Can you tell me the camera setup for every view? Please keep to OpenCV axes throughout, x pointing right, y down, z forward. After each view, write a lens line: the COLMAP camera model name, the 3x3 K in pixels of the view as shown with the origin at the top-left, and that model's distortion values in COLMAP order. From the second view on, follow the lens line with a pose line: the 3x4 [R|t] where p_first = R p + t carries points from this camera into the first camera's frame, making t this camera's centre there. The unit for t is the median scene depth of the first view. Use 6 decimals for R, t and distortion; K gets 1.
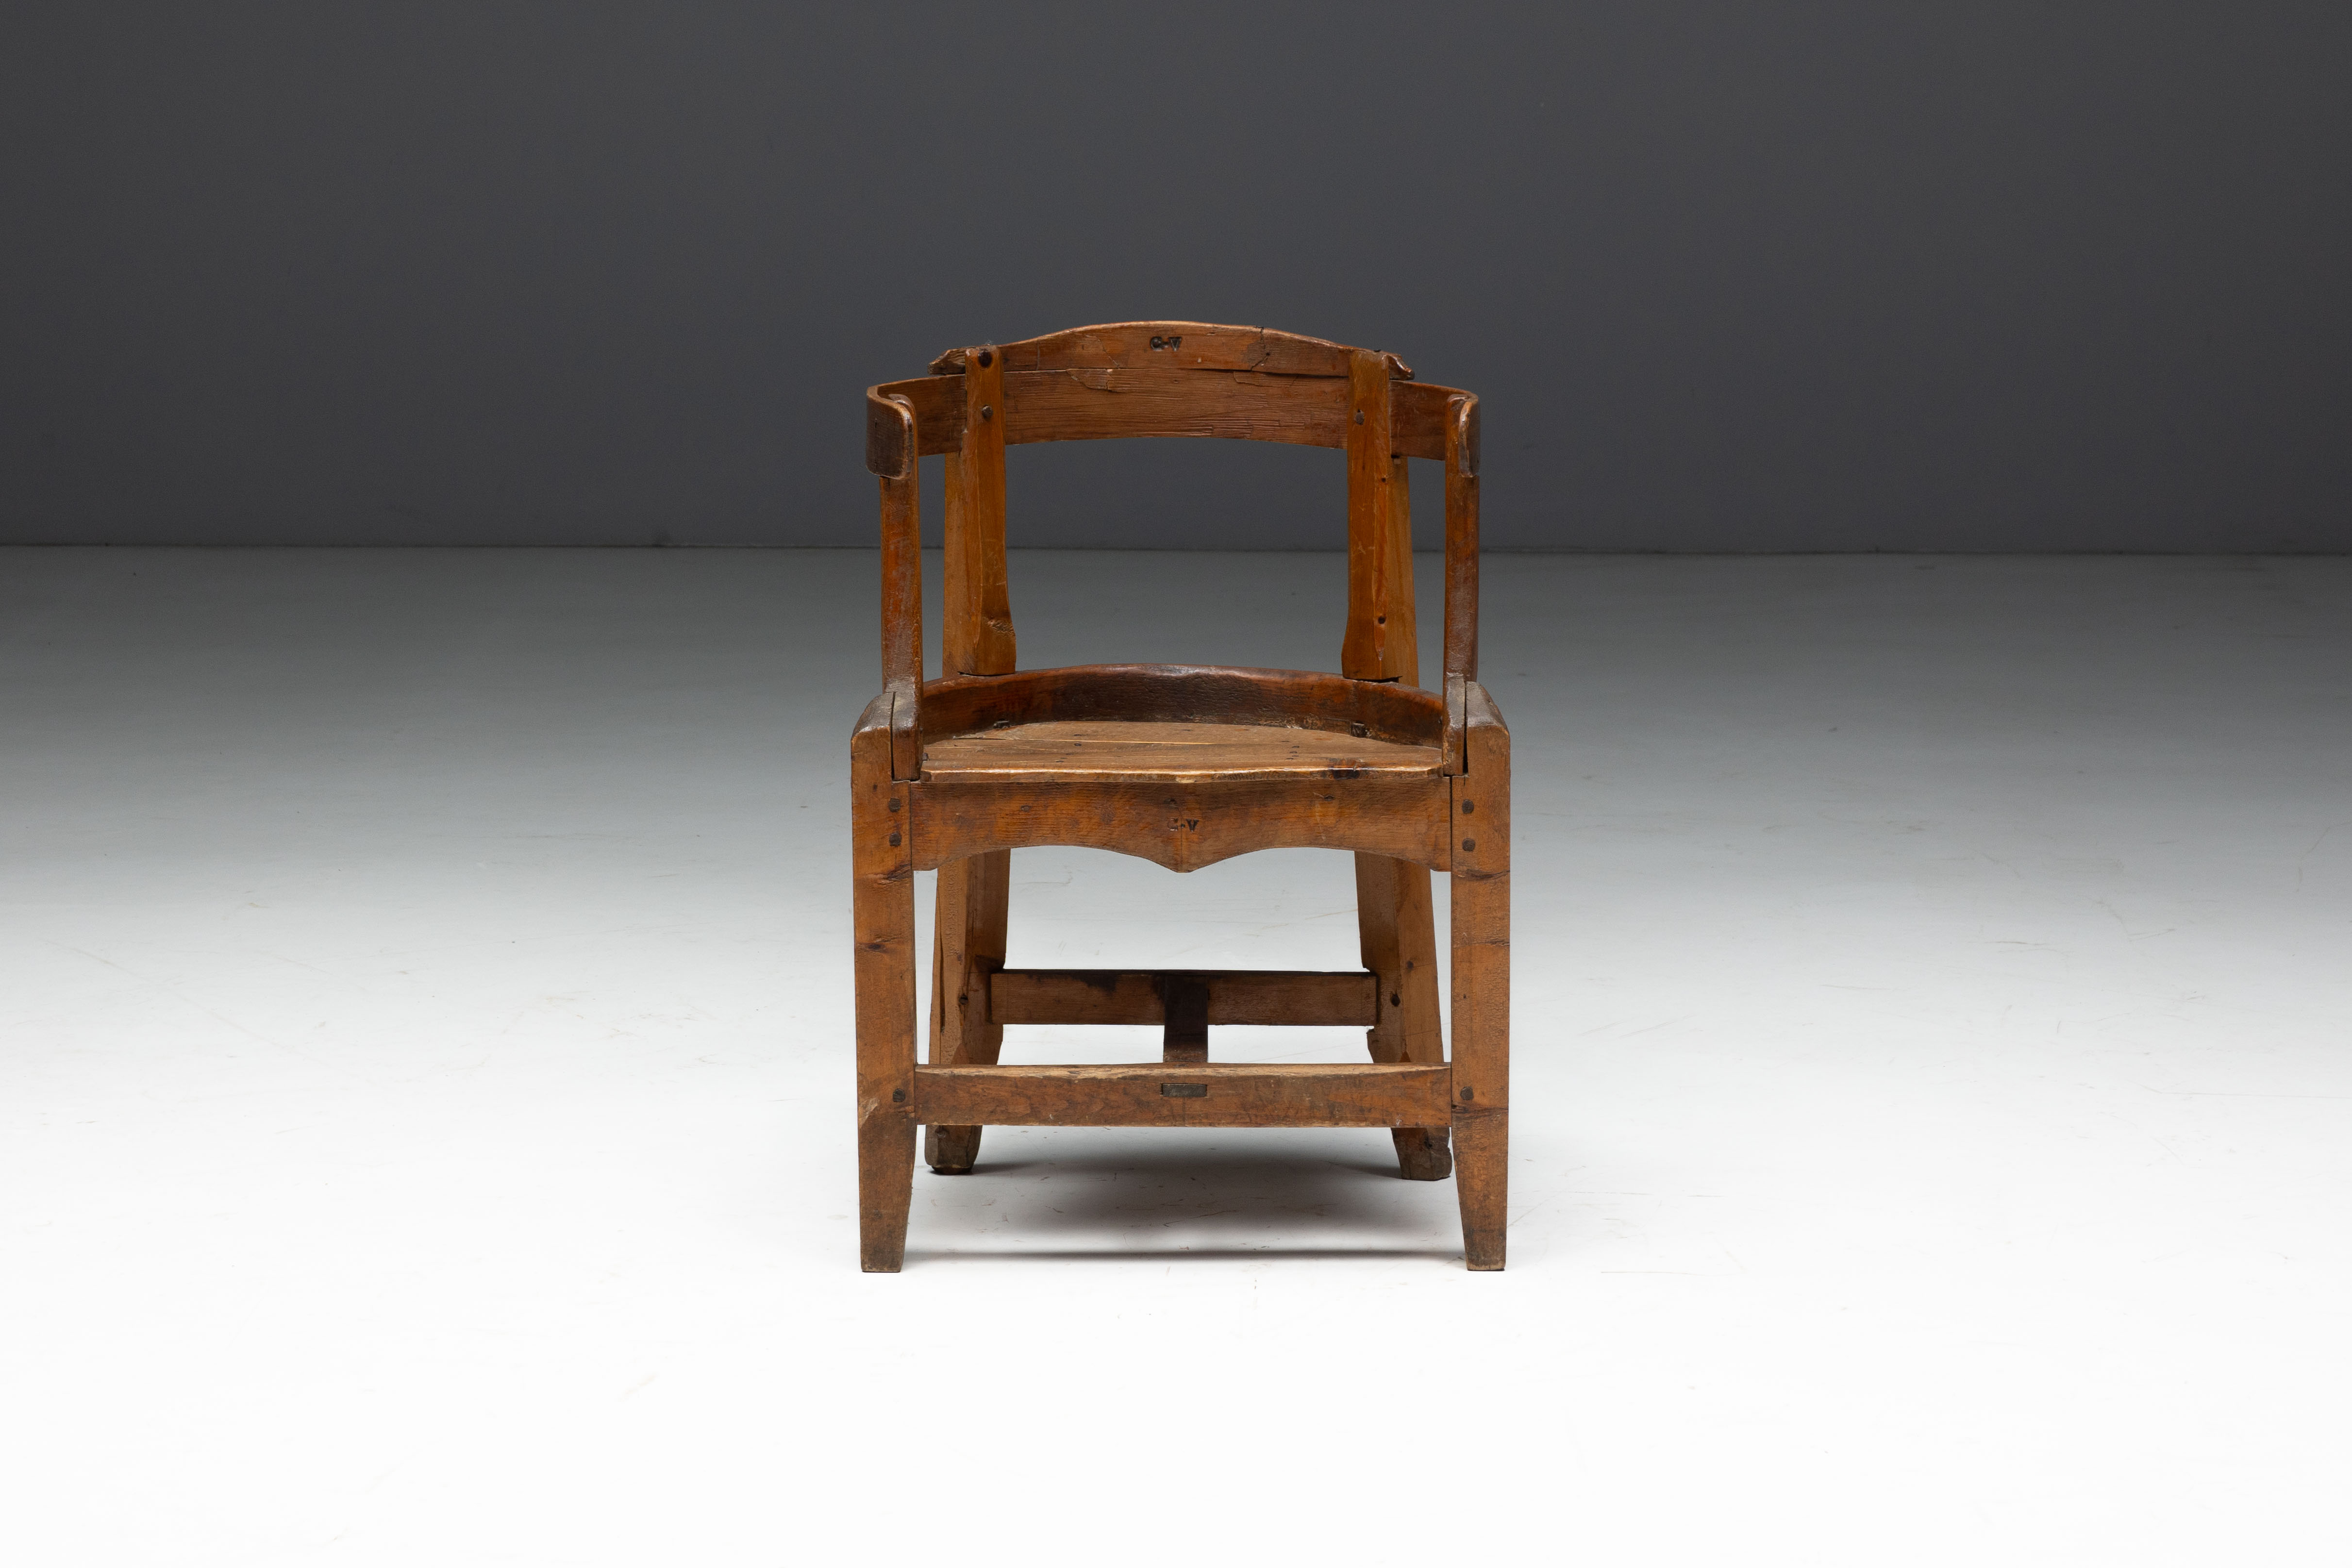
lens RADIAL K [[7647.3, 0, 1184.5], [0, 7647.3, 795.8], [0, 0, 1]] dist [0.214955, 0.000000]
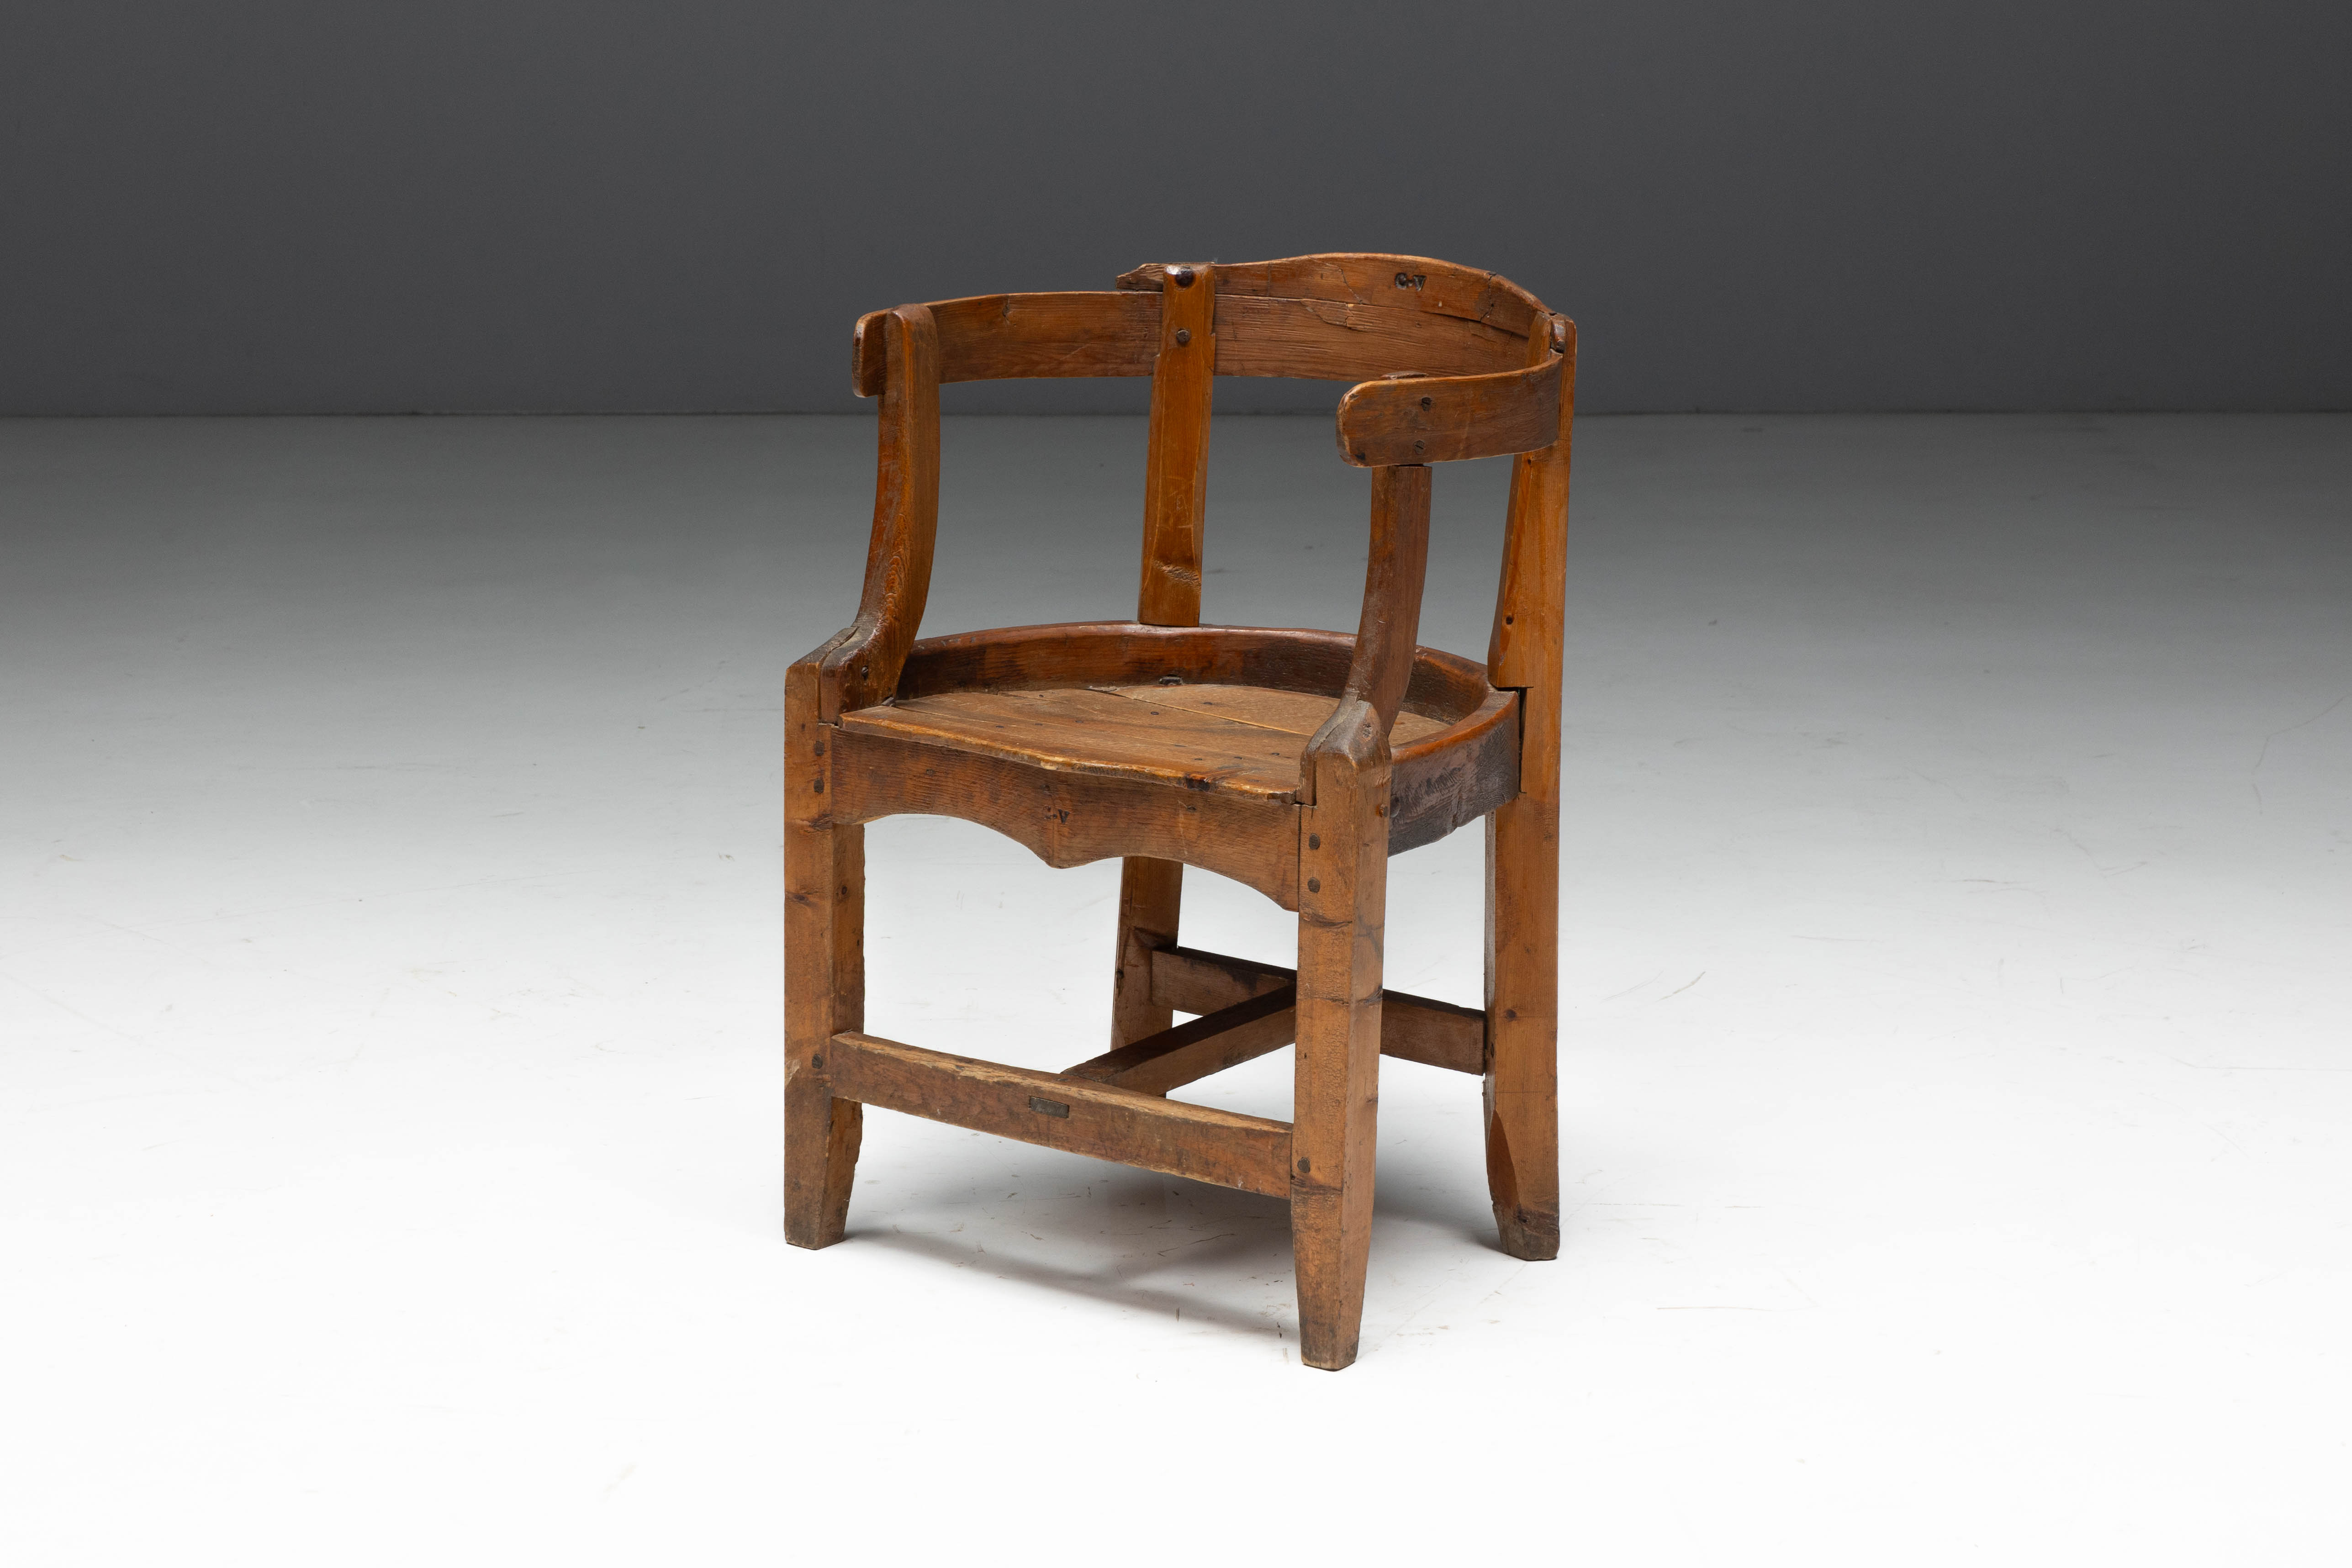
lens RADIAL K [[7647.0, 0, 1185.1], [0, 7647.0, 782.3], [0, 0, 1]] dist [0.214955, 0.000000]
pose [[0.796971, 0.142220, -0.587036, 0.534718], [-0.119979, 0.989793, 0.076911, -0.070380], [0.591982, 0.009136, 0.805899, 0.282405]]
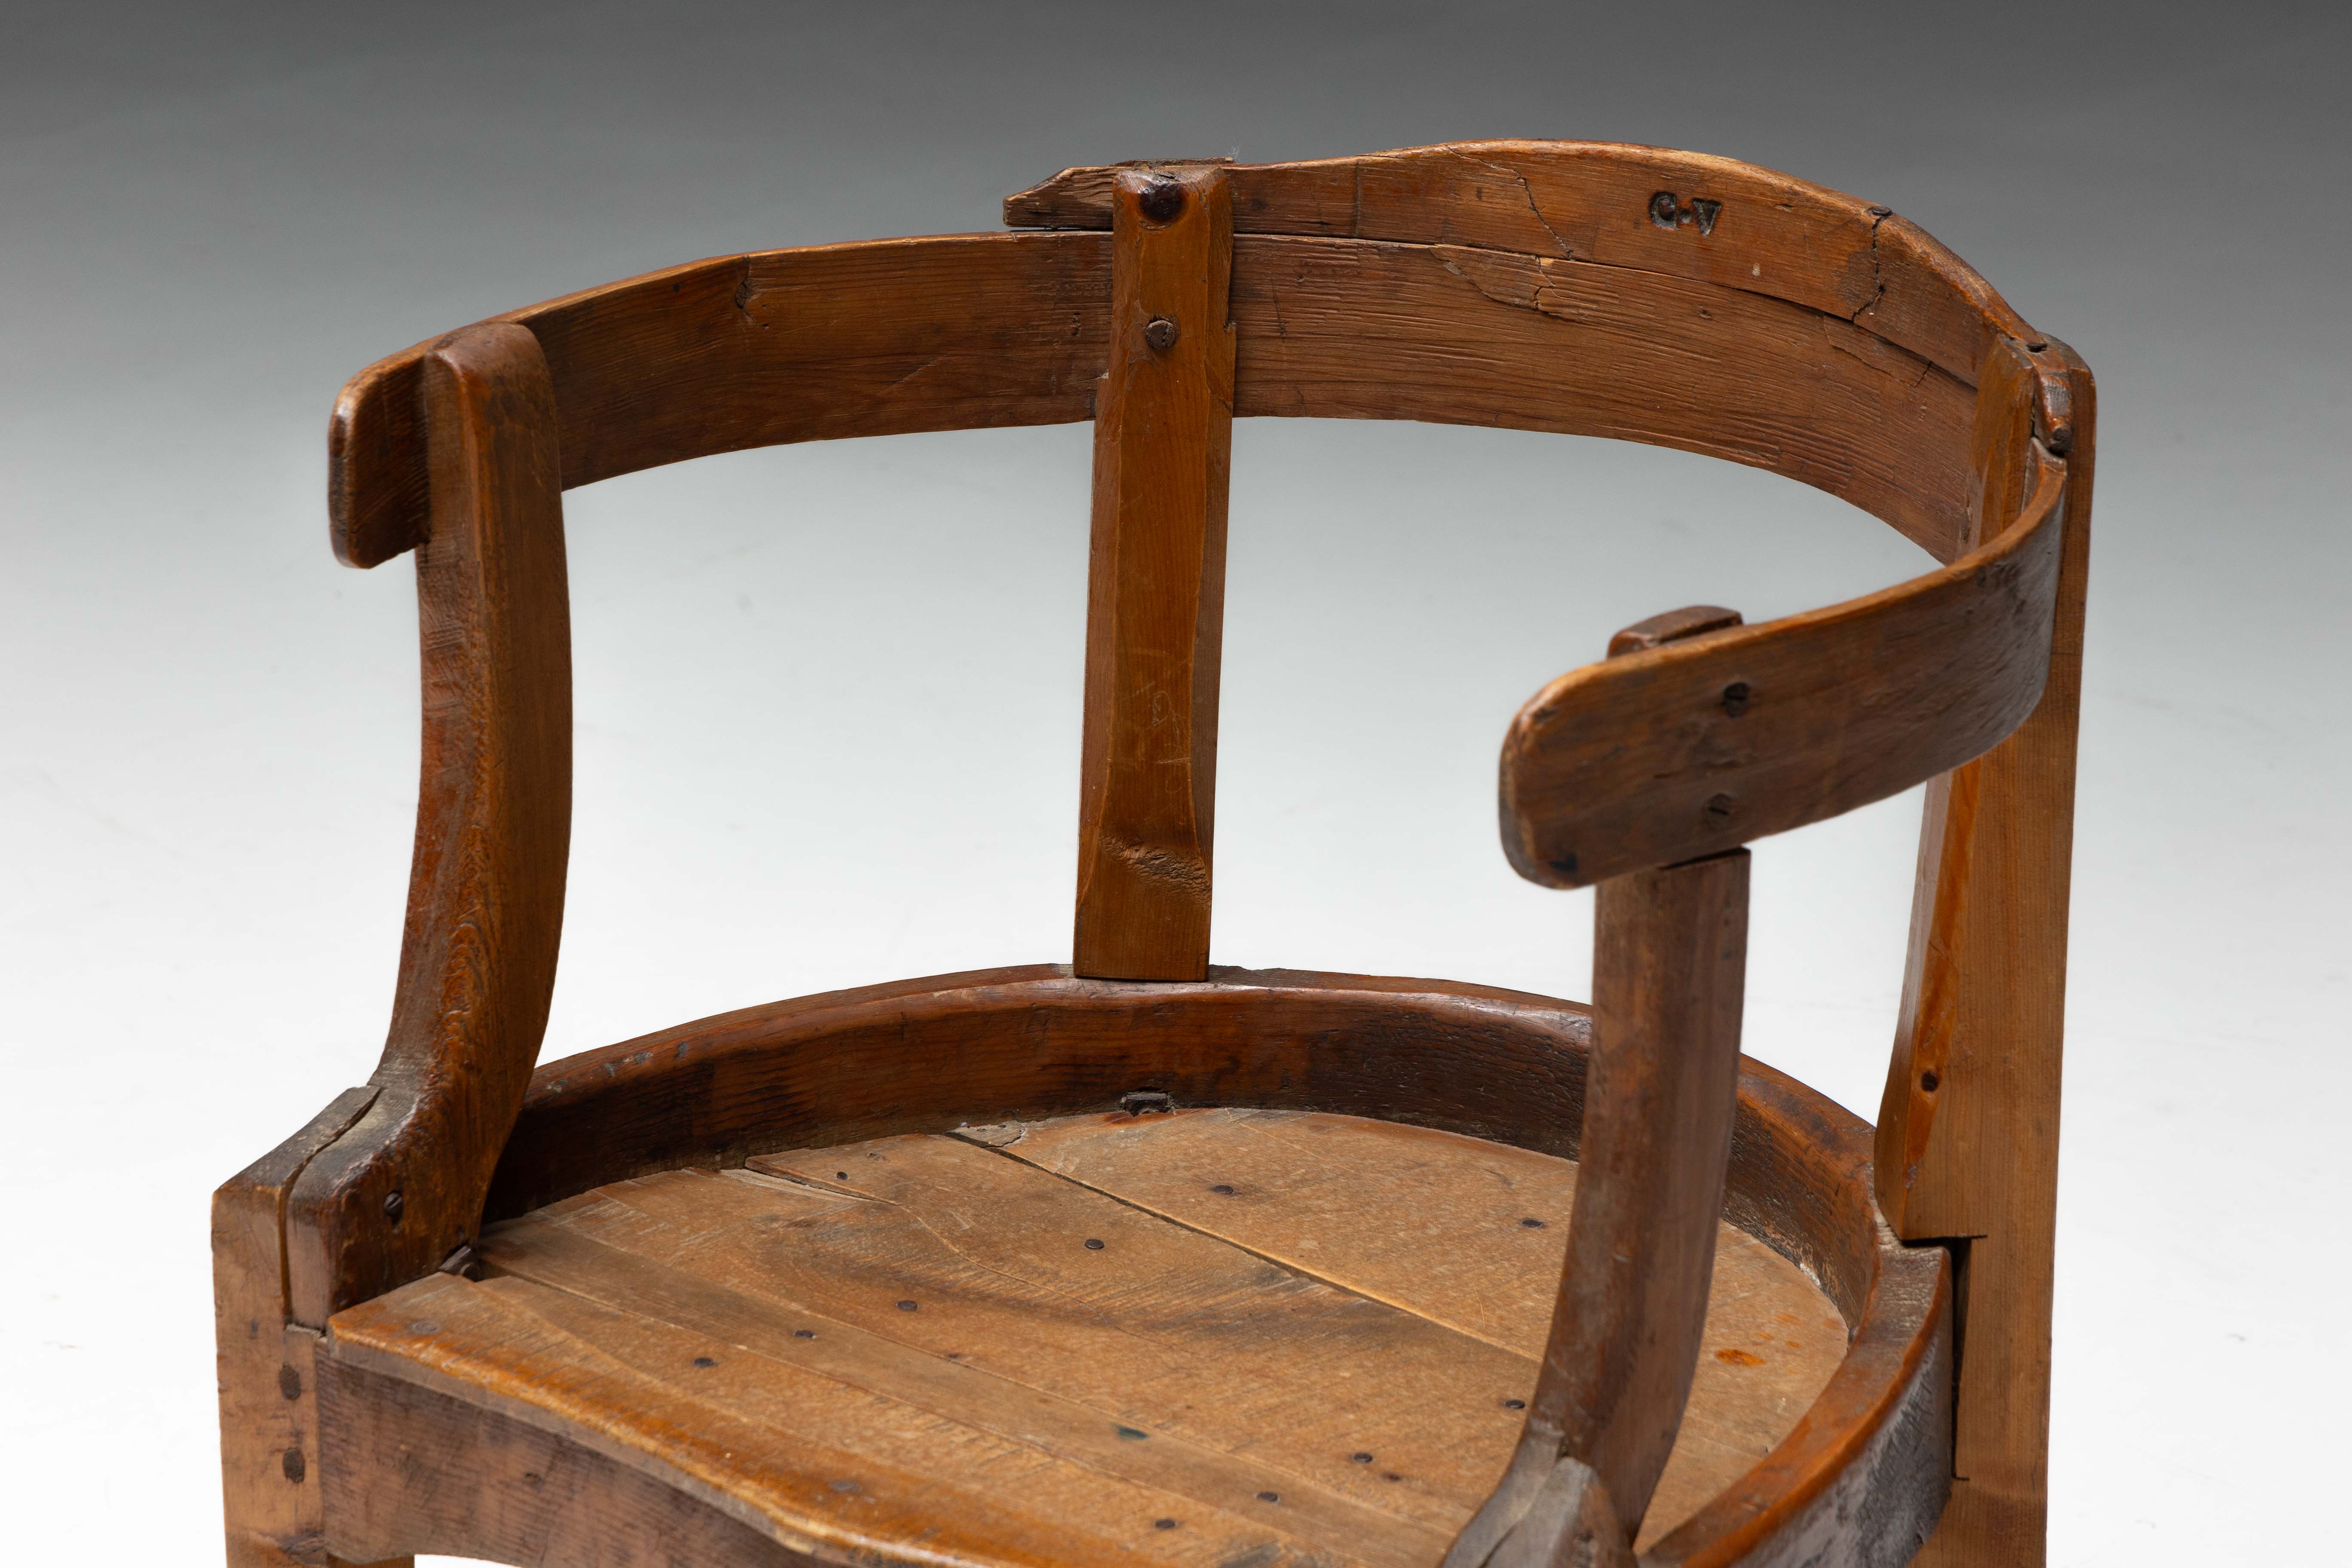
lens RADIAL K [[6968.1, 0, 1176.9], [0, 6968.1, 762.9], [0, 0, 1]] dist [-0.034235, 0.000000]
pose [[0.775420, 0.205395, -0.597107, 0.200818], [-0.105331, 0.974443, 0.198407, -0.103886], [0.622599, -0.090955, 0.777237, 0.750727]]
